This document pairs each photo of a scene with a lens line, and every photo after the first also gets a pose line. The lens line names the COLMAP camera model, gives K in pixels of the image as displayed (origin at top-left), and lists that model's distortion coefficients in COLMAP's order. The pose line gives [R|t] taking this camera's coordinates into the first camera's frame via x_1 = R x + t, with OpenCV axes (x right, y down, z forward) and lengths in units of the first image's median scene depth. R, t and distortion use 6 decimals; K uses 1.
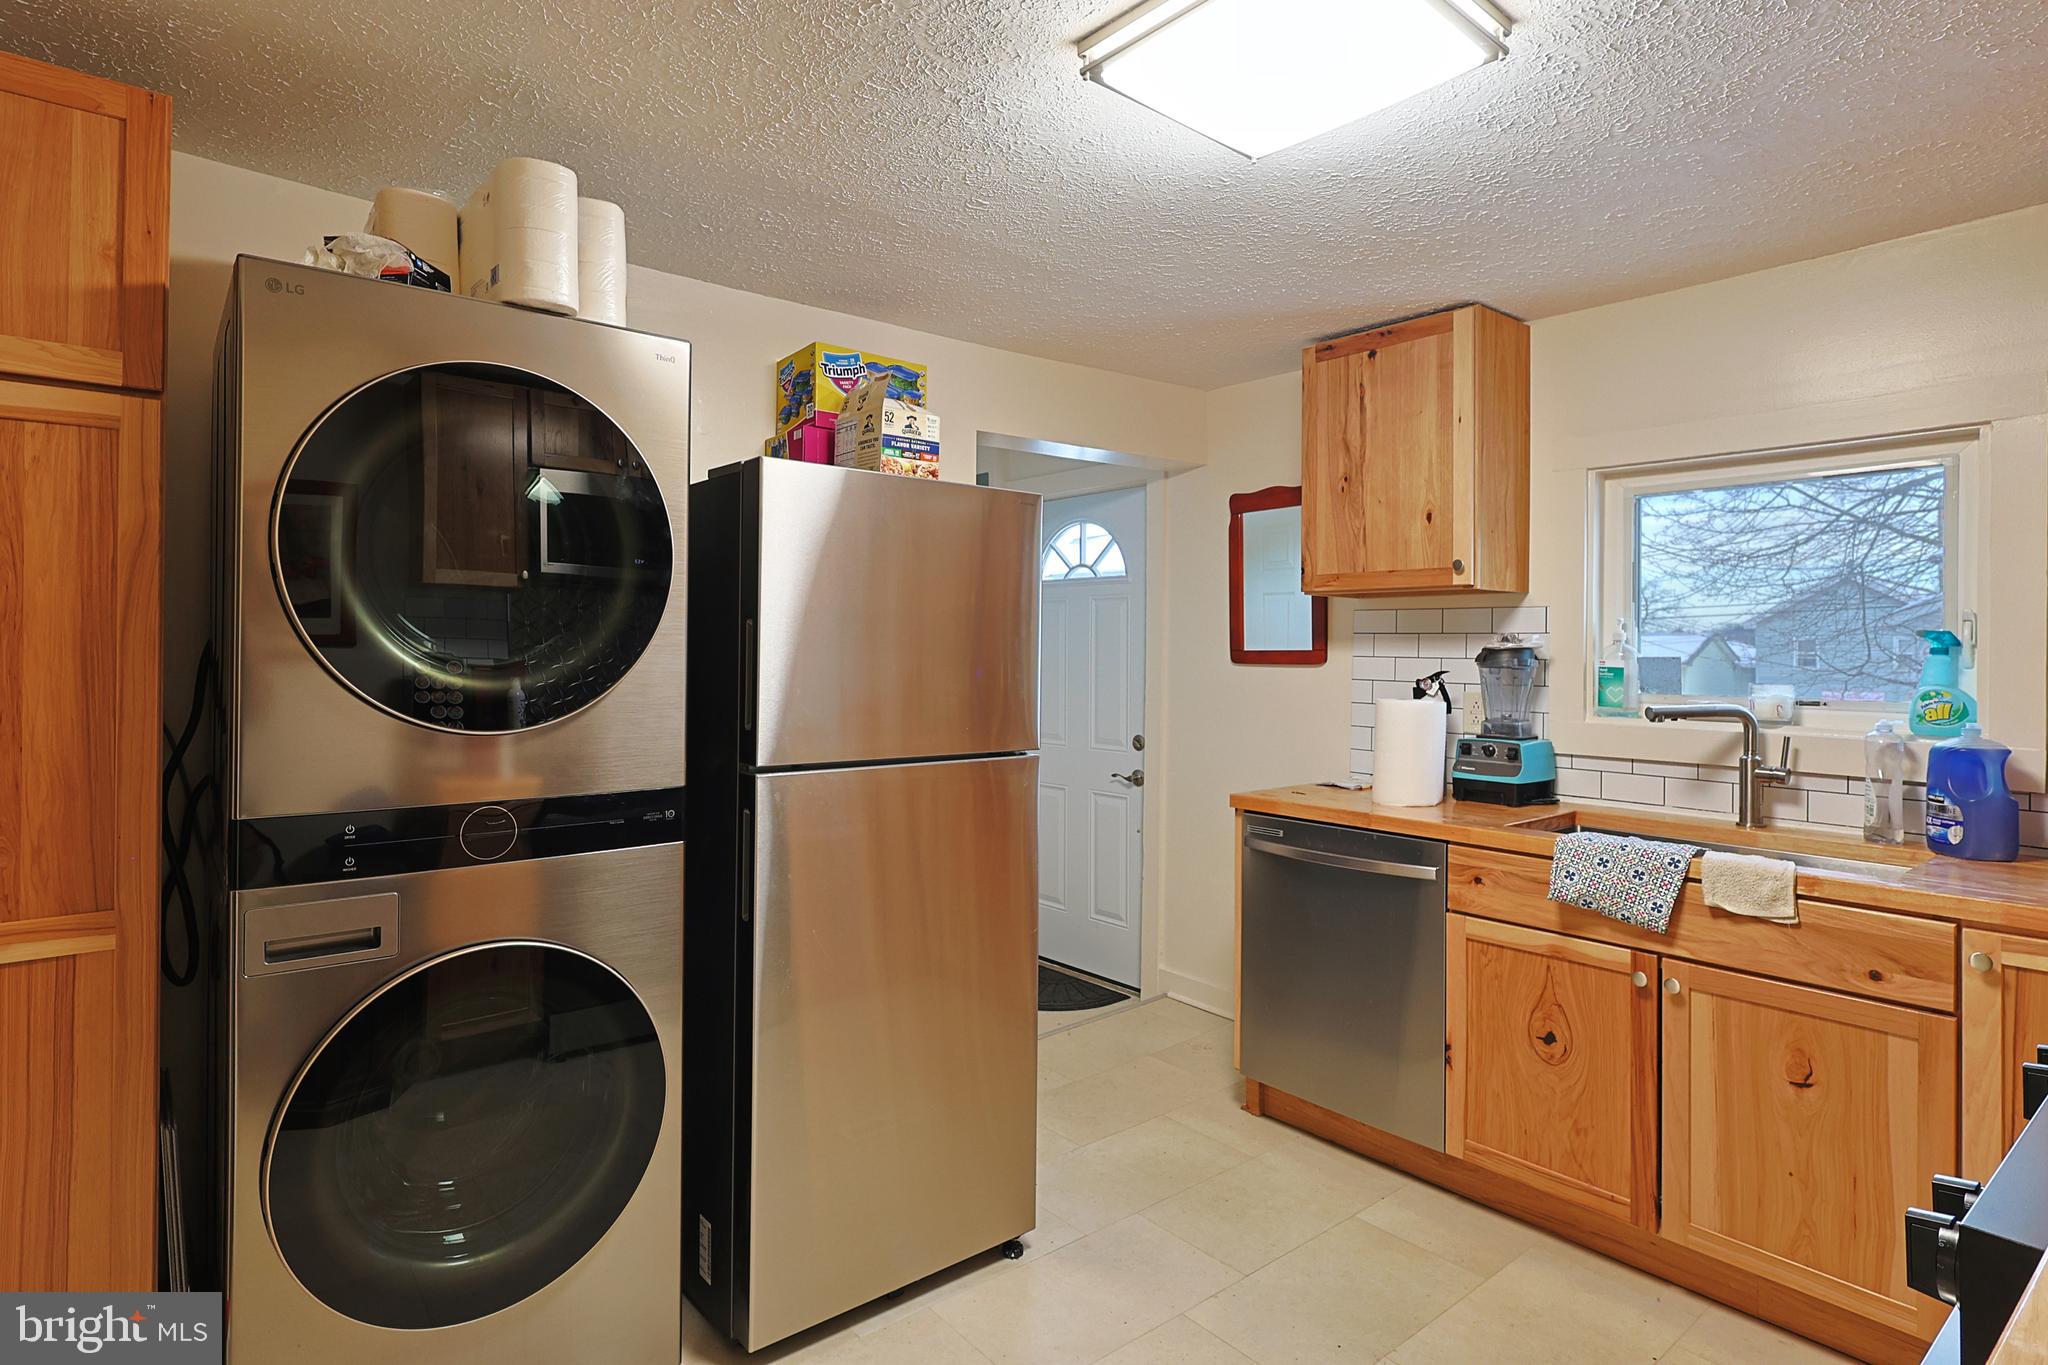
lens RADIAL K [[1055.1, 0, 975.2], [0, 1055.1, 645.1], [0, 0, 1]] dist [-0.001324, 0.001926]
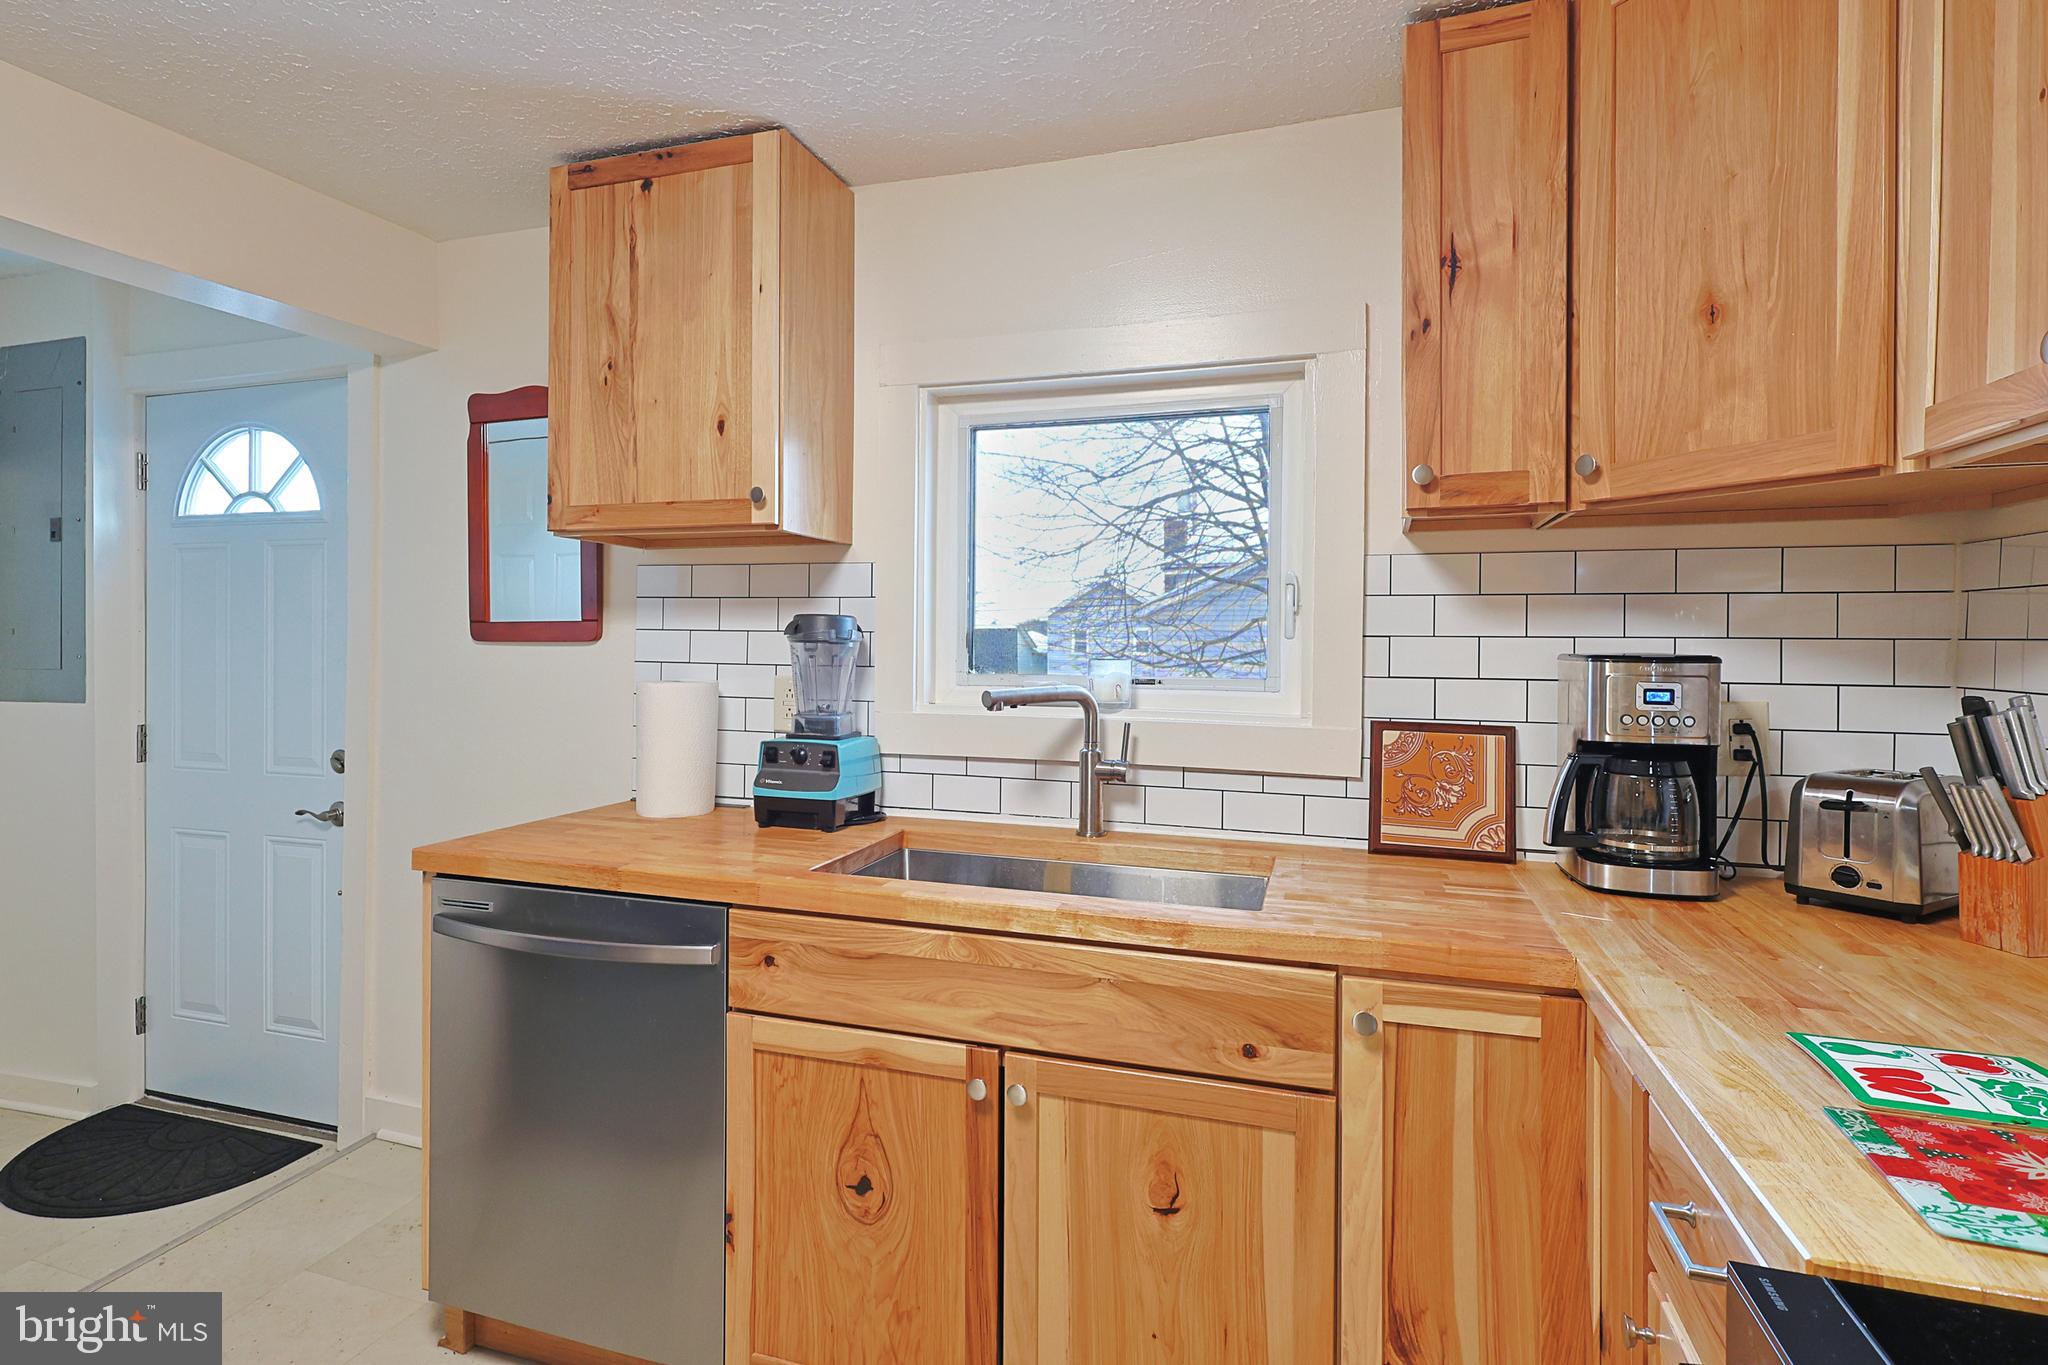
lens RADIAL K [[1055.1, 0, 972.4], [0, 1055.1, 646.6], [0, 0, 1]] dist [-0.001324, 0.001926]
pose [[0.843758, -0.003485, 0.536713, 0.199981], [-0.003066, 0.999931, 0.011314, 0.016418], [-0.536715, -0.011192, 0.843689, 0.327661]]
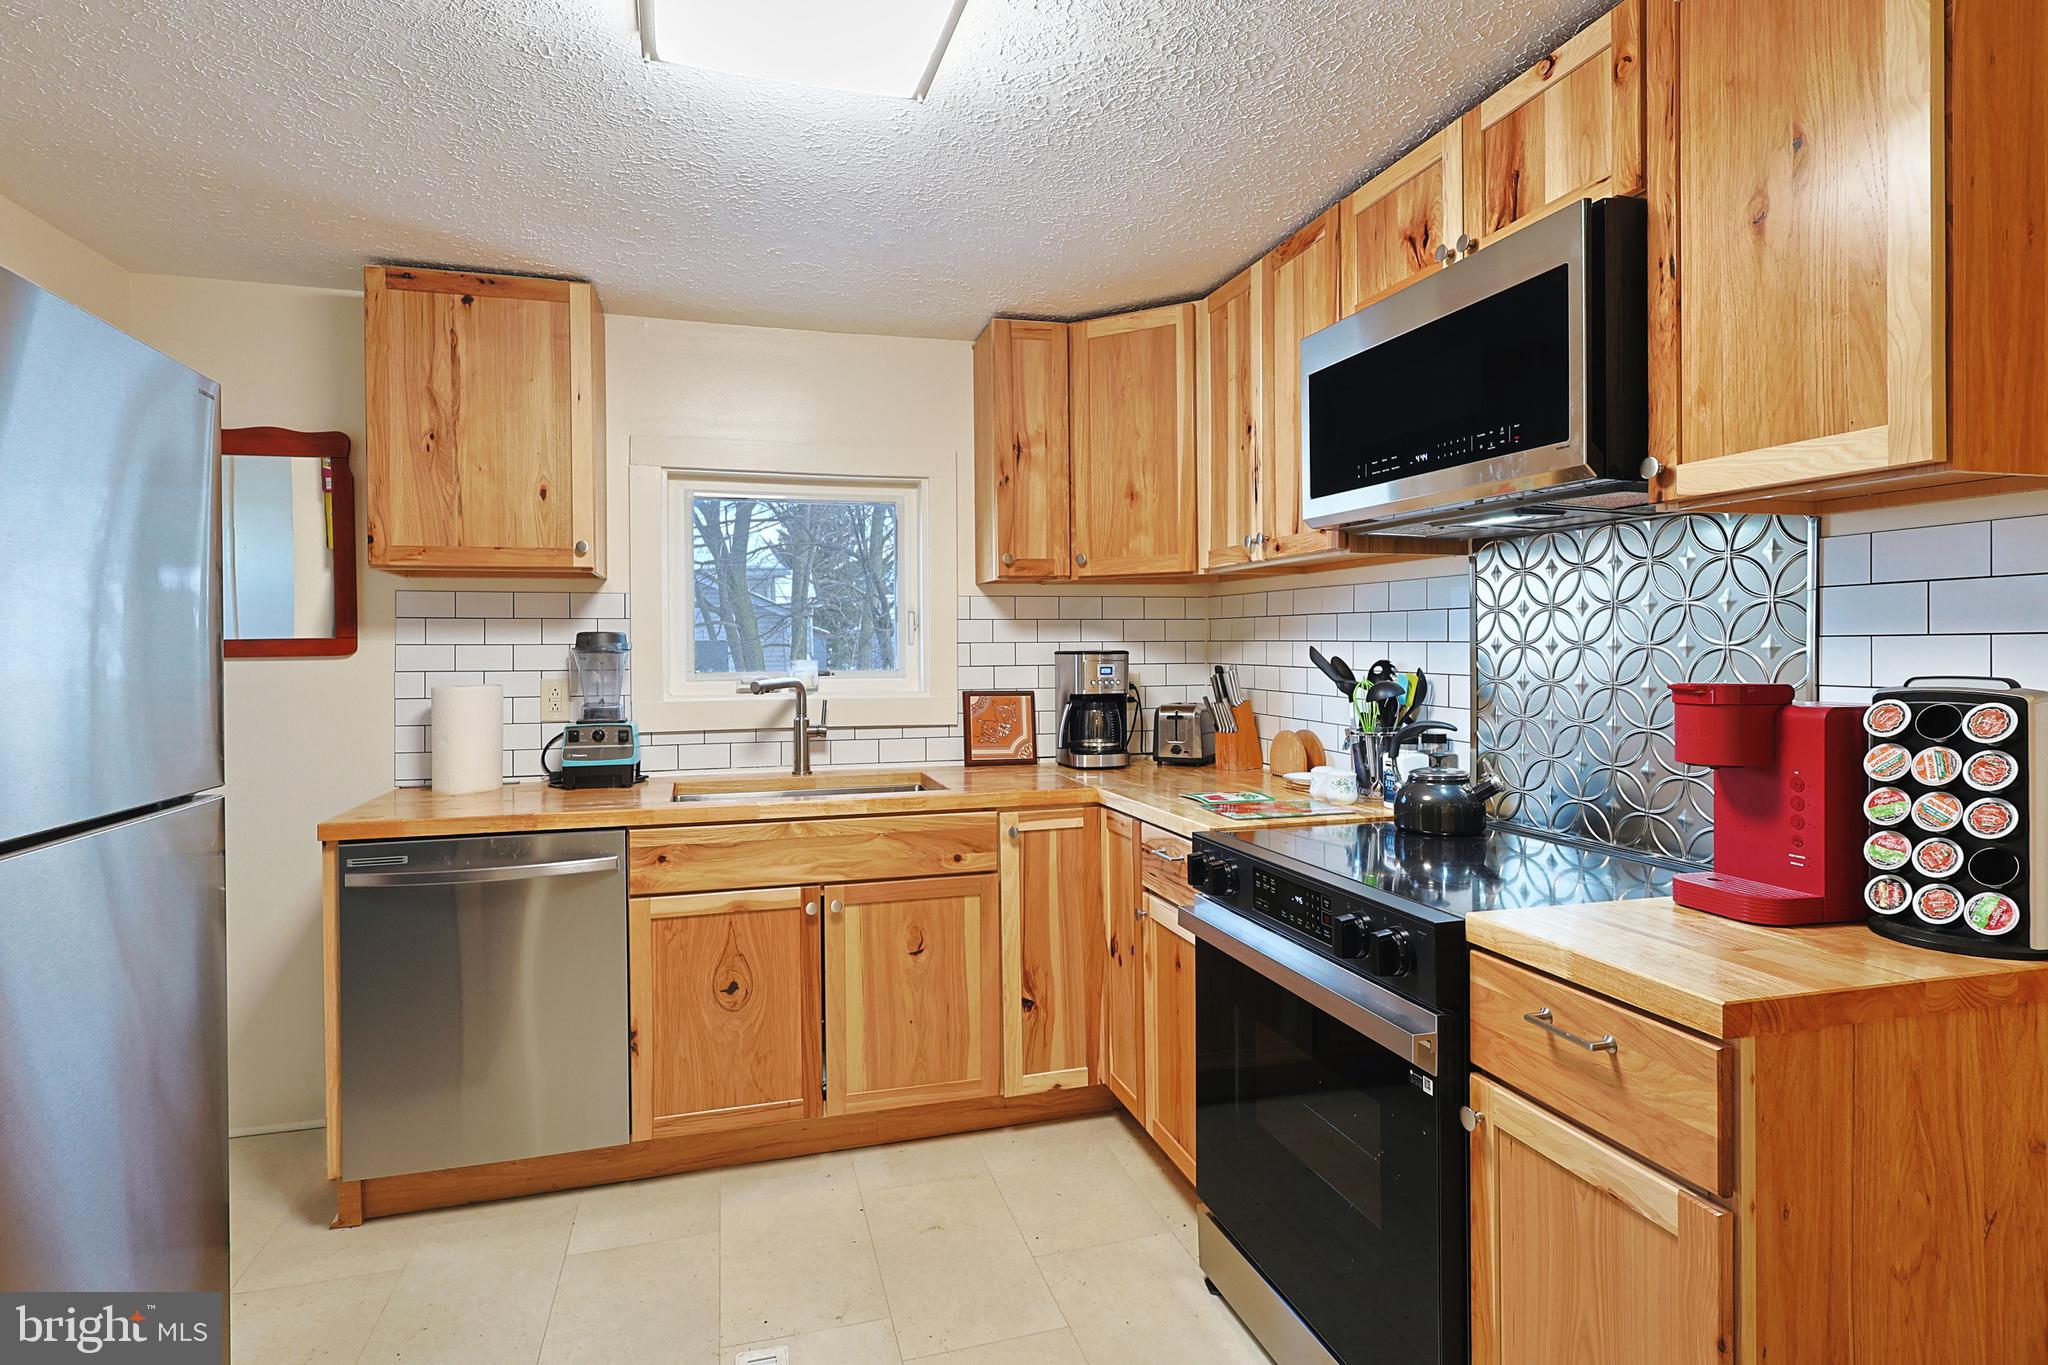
lens RADIAL K [[1055.1, 0, 1020.4], [0, 1055.1, 644.5], [0, 0, 1]] dist [-0.001324, 0.001926]
pose [[0.378218, -0.010086, 0.925661, -0.288407], [0.007892, 0.999939, 0.007671, 0.009935], [-0.925683, 0.004404, 0.378275, 0.256193]]
